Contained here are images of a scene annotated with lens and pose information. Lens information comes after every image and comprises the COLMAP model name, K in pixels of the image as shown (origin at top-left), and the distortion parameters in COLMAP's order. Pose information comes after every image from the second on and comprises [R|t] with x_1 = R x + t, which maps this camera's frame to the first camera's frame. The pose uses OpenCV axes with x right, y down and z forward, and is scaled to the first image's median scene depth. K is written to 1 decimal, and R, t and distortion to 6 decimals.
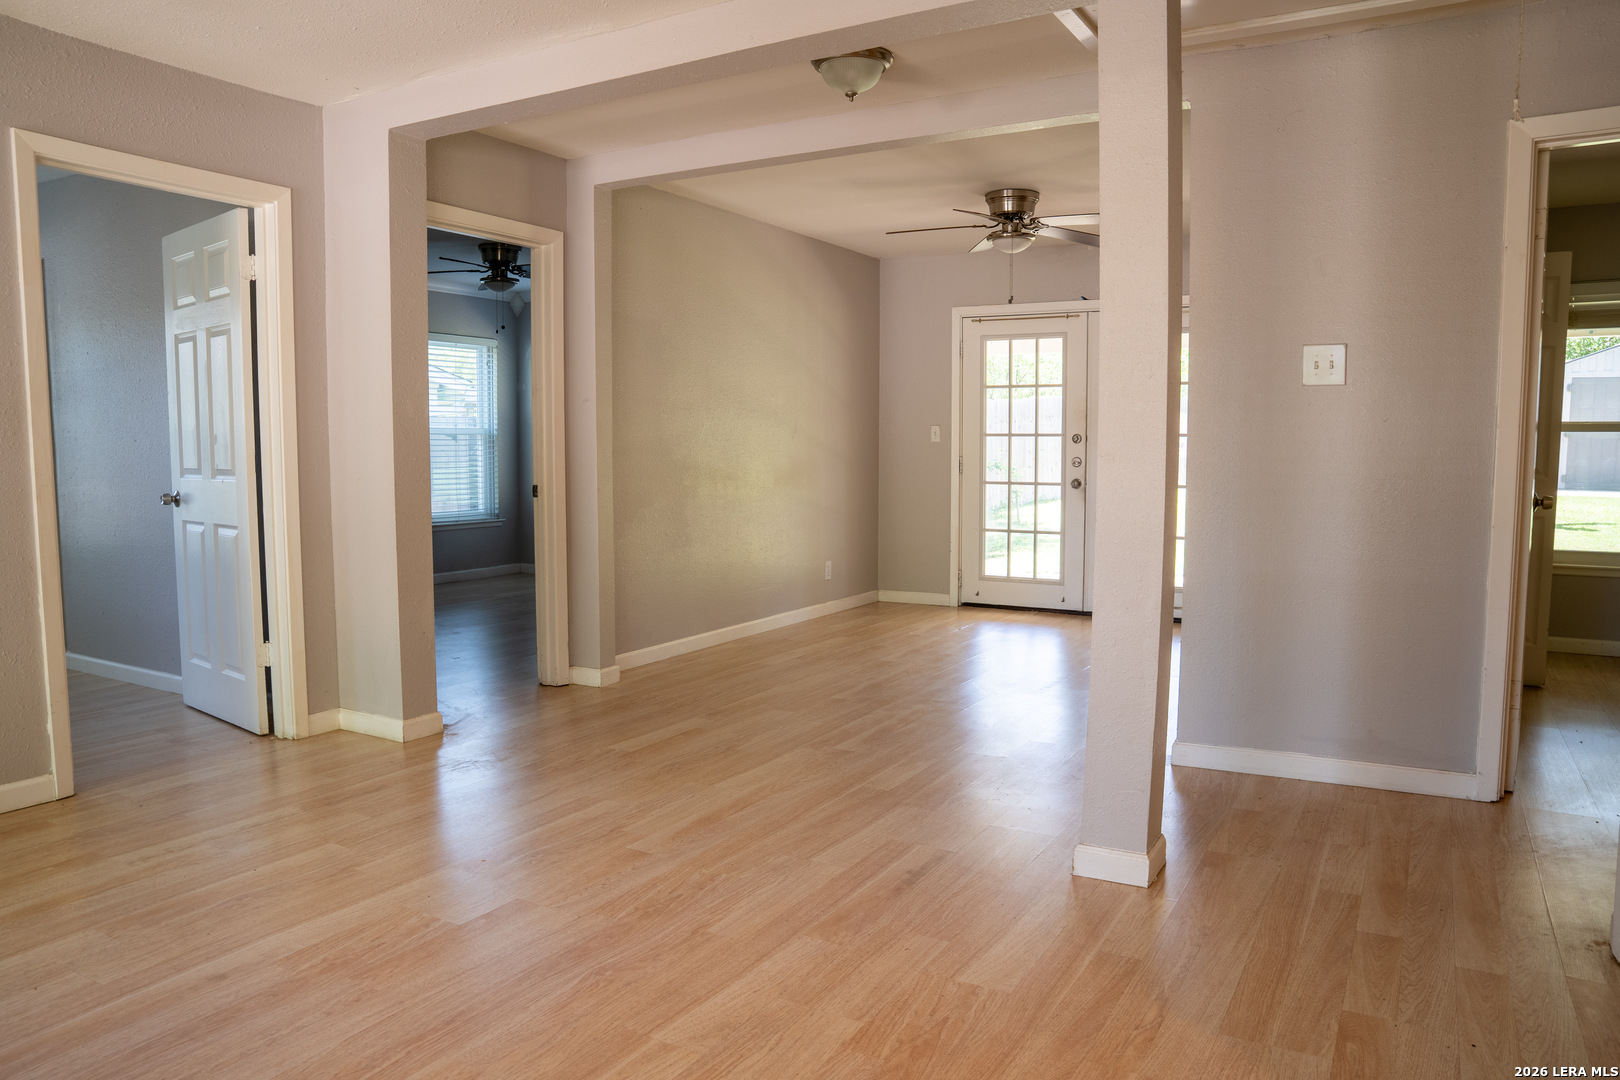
lens RADIAL K [[1108.7, 0, 806.6], [0, 1108.7, 543.8], [0, 0, 1]] dist [-0.140930, 0.098037]
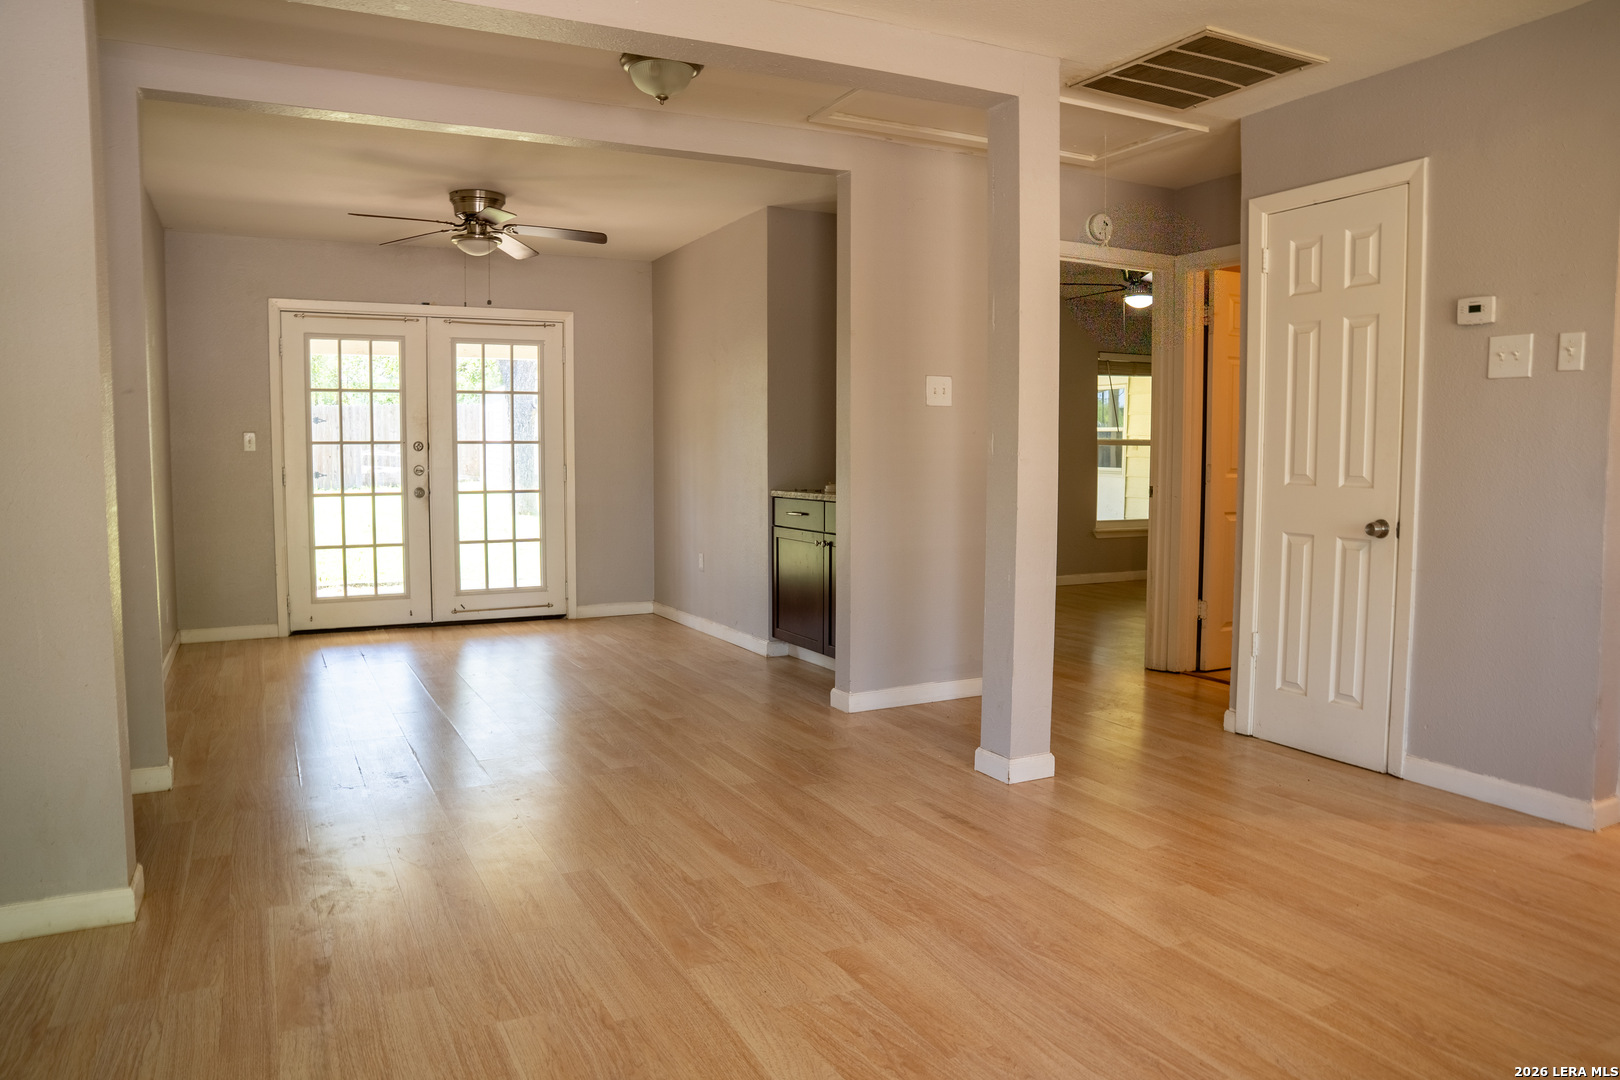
lens RADIAL K [[1108.7, 0, 806.6], [0, 1108.7, 543.8], [0, 0, 1]] dist [-0.140930, 0.098037]
pose [[0.552403, -0.067940, 0.830804, -0.467646], [0.073545, 0.996759, 0.032611, -0.019949], [-0.830327, 0.043087, 0.555609, 0.229035]]
